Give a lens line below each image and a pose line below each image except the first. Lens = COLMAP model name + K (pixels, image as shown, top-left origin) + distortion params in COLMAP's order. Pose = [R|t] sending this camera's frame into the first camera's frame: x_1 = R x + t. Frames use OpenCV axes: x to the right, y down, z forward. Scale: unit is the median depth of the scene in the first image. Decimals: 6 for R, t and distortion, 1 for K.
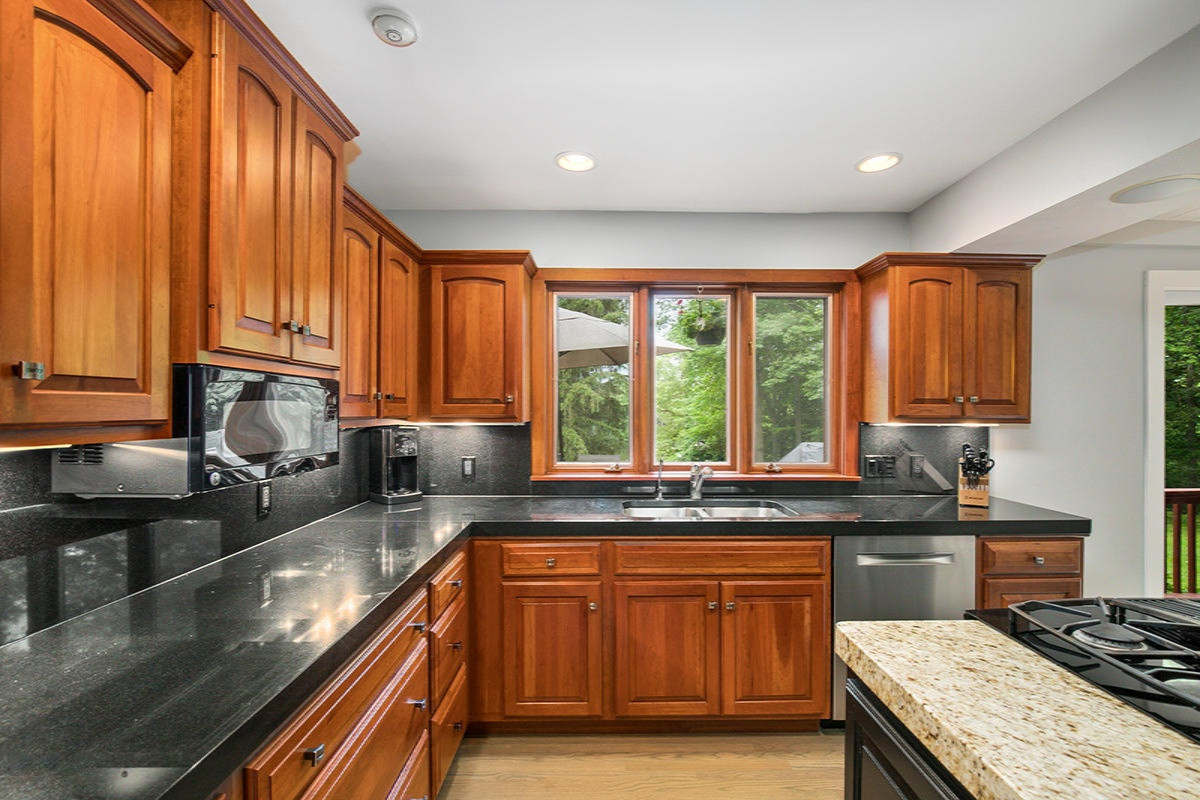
lens RADIAL K [[561.2, 0, 603.8], [0, 561.2, 409.9], [0, 0, 1]] dist [-0.006298, 0.000476]
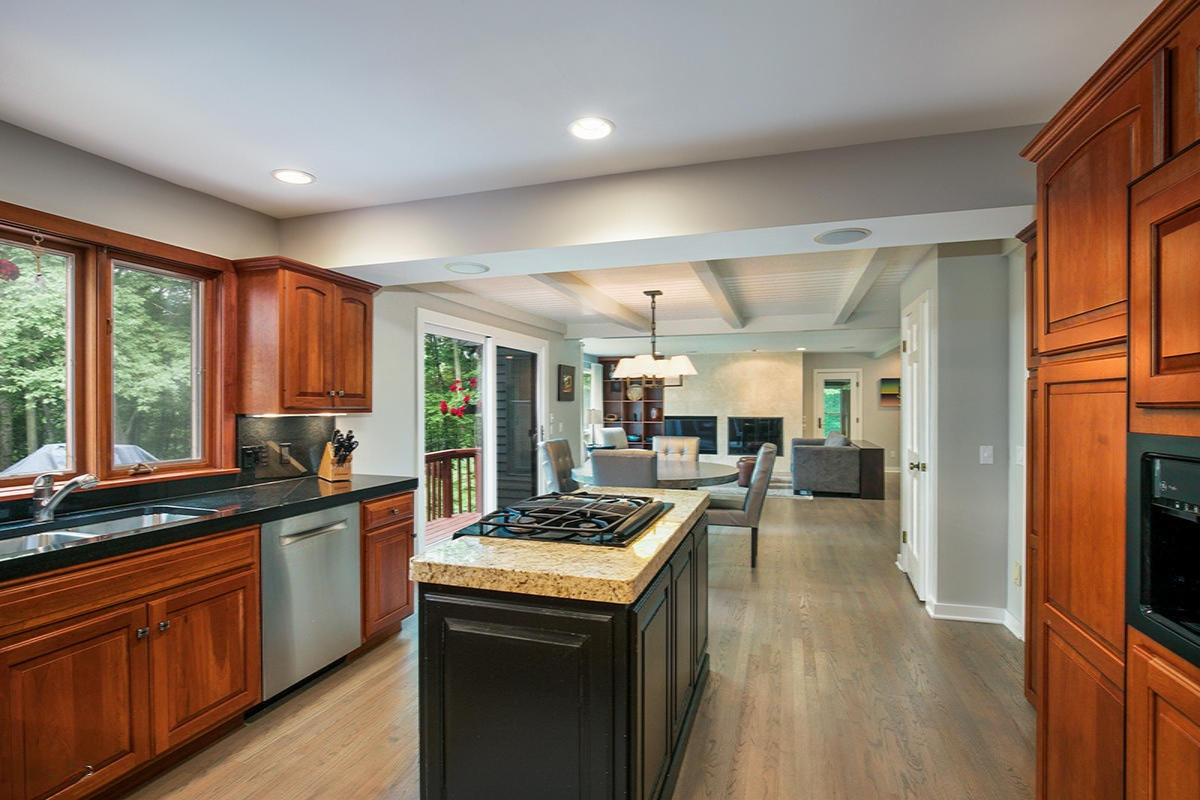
lens RADIAL K [[590.0, 0, 600.0], [0, 590.0, 400.0], [0, 0, 1]] dist [0.000480, 0.000117]
pose [[0.317751, 0.004875, 0.948162, -0.376768], [0.000595, 0.999986, -0.005341, 0.003038], [-0.948174, 0.002261, 0.317744, 0.056022]]
